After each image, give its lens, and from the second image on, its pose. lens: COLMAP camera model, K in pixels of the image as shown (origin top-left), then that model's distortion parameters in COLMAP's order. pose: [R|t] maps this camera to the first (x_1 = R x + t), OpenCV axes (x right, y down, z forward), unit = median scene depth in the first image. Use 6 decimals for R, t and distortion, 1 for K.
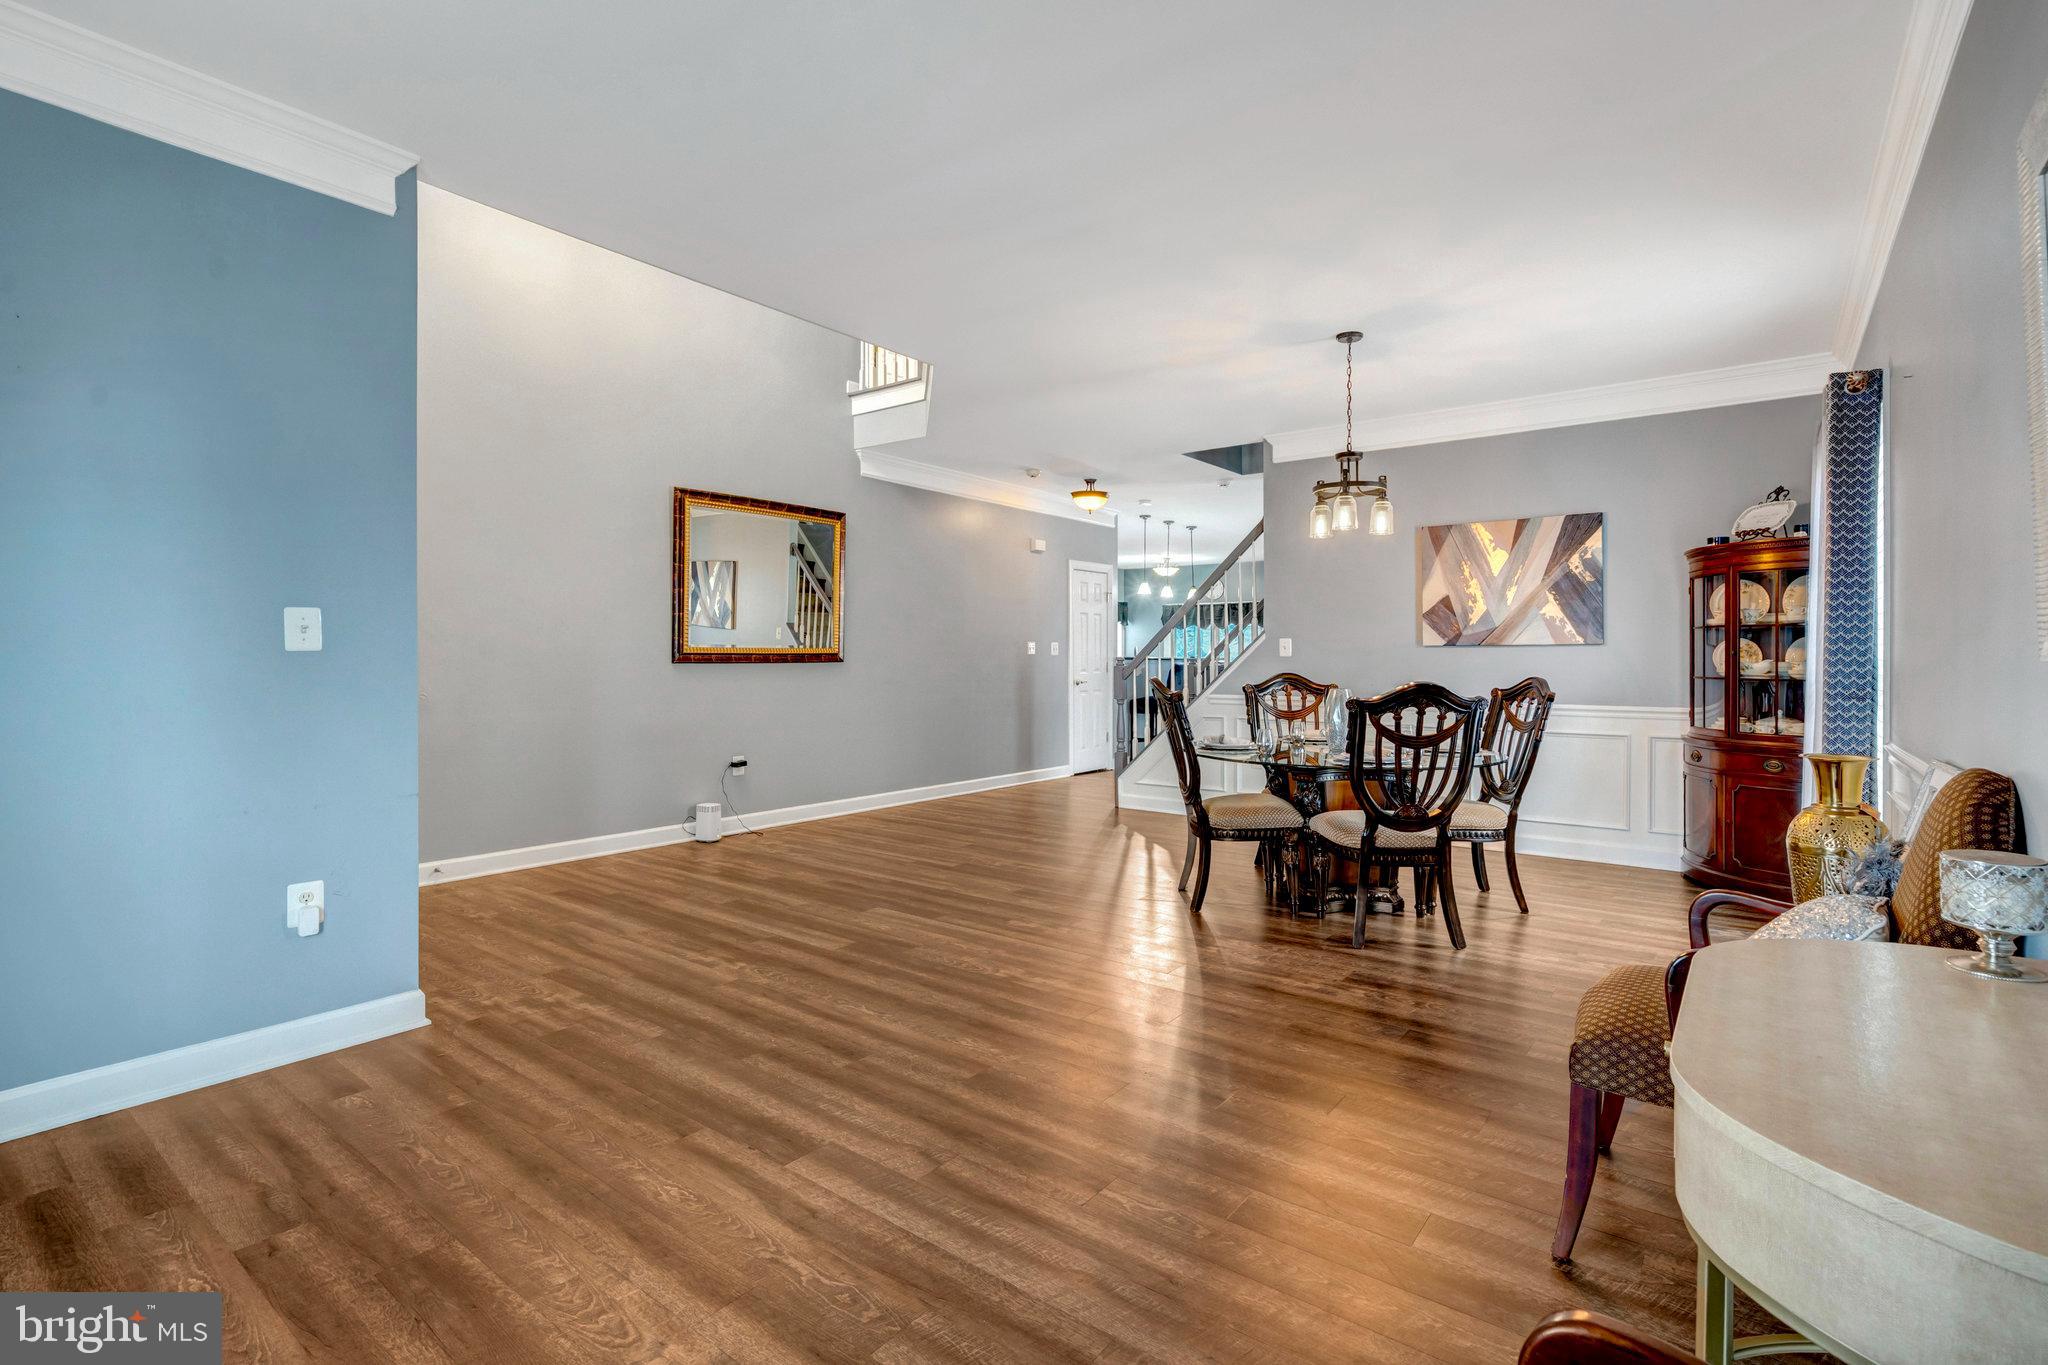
lens RADIAL K [[950.0, 0, 1015.9], [0, 950.0, 663.7], [0, 0, 1]] dist [-0.004045, 0.000874]
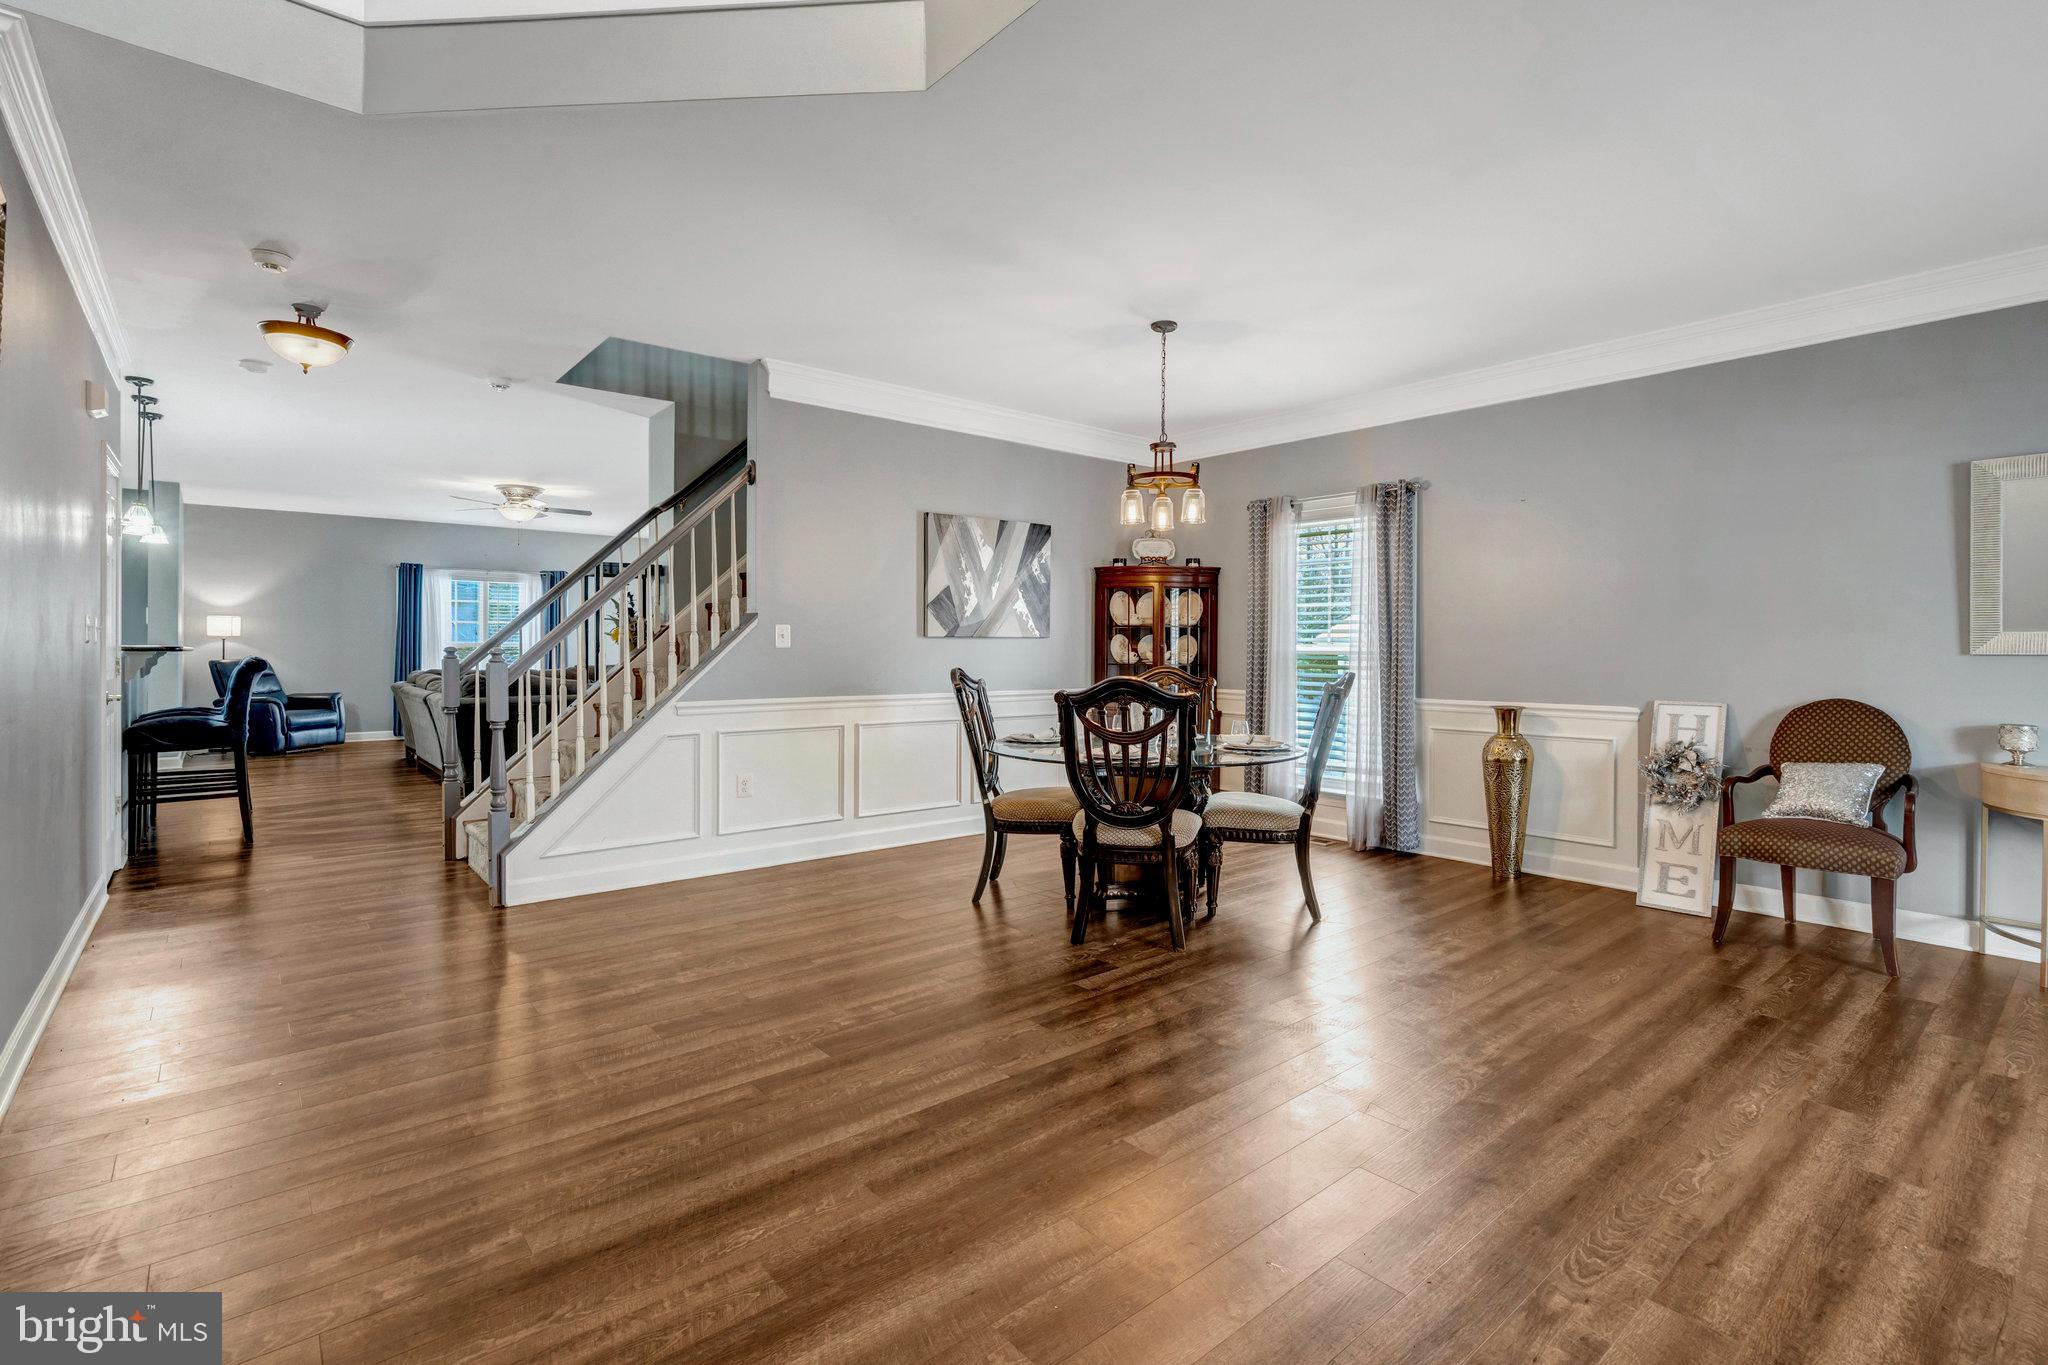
lens RADIAL K [[950.0, 0, 1022.6], [0, 950.0, 671.2], [0, 0, 1]] dist [-0.004045, 0.000874]
pose [[0.201702, -0.025717, 0.979109, -0.542326], [0.001641, 0.999663, 0.025919, -0.009478], [-0.979446, -0.003621, 0.201676, 0.789776]]
